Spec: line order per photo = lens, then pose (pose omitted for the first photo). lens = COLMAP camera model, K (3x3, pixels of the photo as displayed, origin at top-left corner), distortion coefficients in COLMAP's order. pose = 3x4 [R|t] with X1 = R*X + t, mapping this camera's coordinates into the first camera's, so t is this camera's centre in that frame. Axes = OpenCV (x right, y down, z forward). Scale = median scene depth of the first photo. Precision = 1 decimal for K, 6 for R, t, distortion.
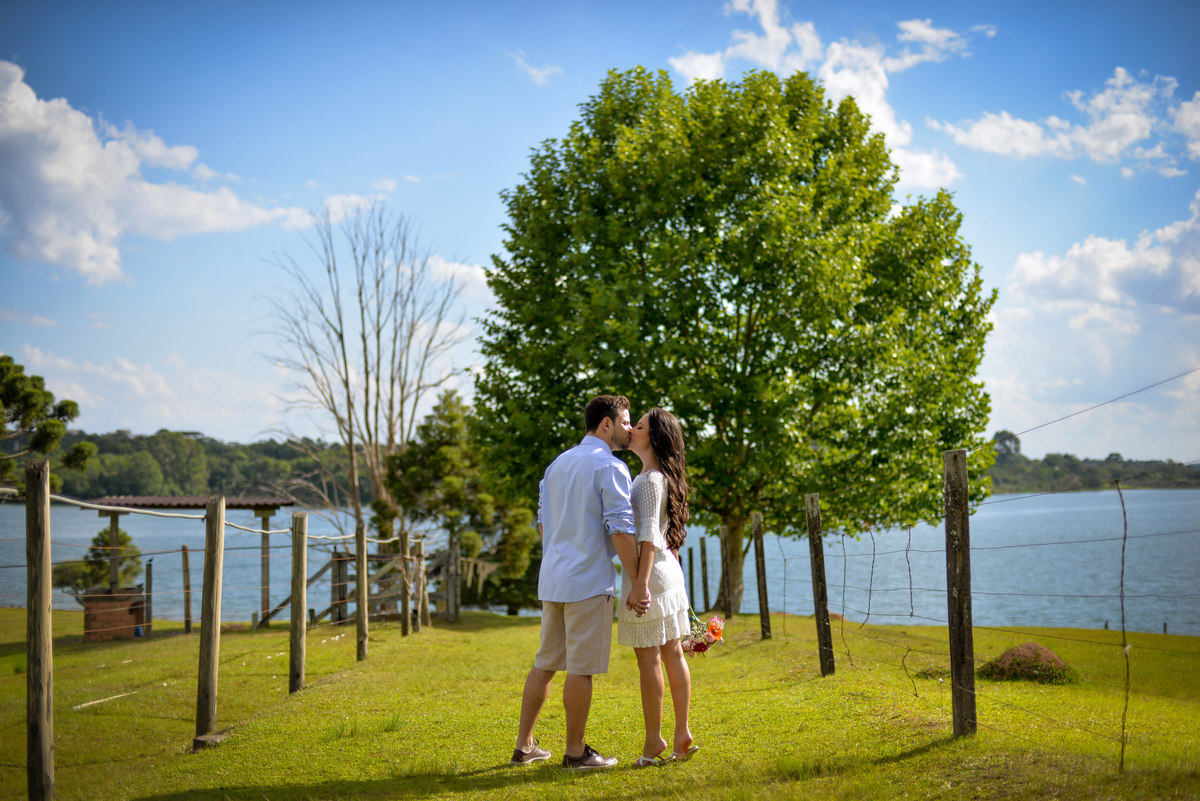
lens RADIAL K [[1784.5, 0, 600.0], [0, 1784.5, 400.5], [0, 0, 1]] dist [-0.121186, 0.041833]
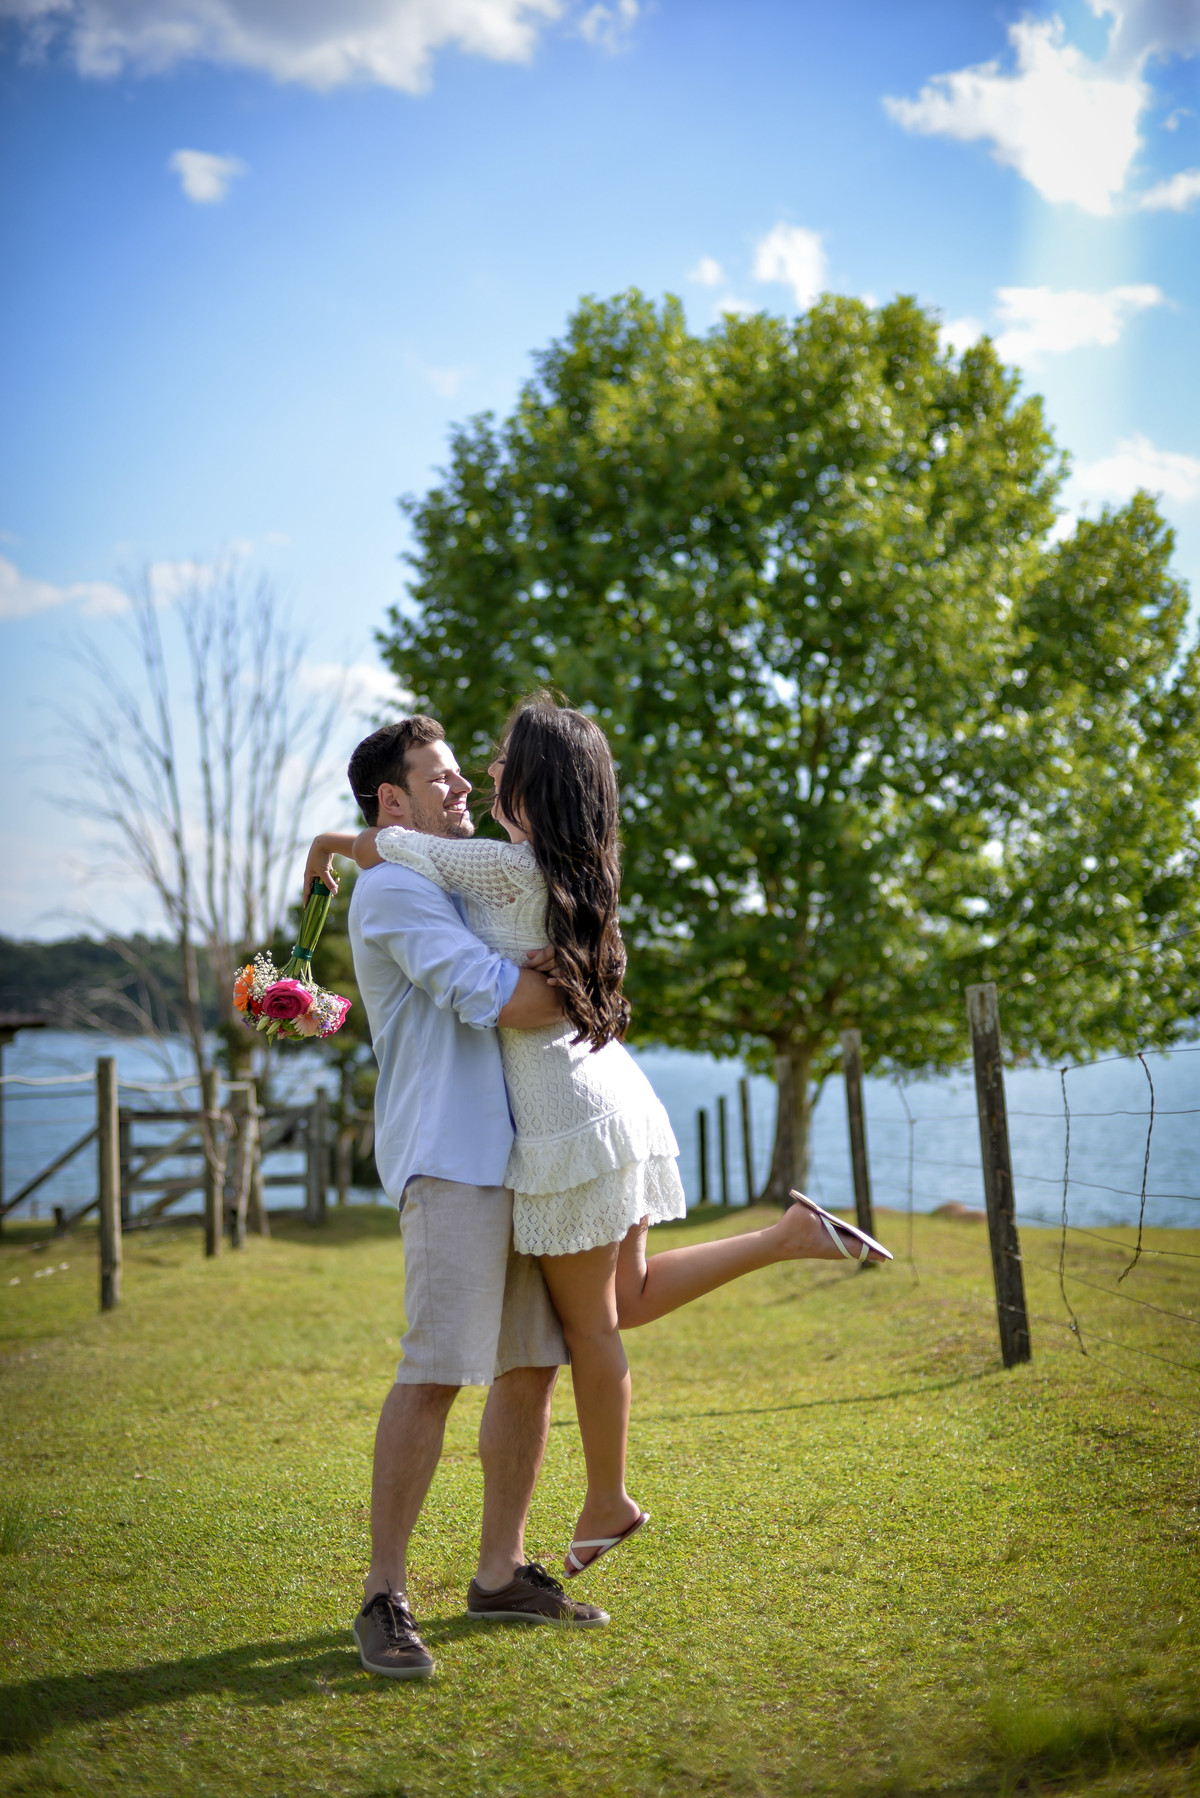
lens RADIAL K [[2673.8, 0, 604.2], [0, 2673.8, 822.6], [0, 0, 1]] dist [-0.121186, 0.041833]
pose [[0.999962, -0.003126, 0.008124, 0.004827], [0.003289, 0.999791, -0.020201, 0.009528], [-0.008059, 0.020227, 0.999763, 0.112298]]
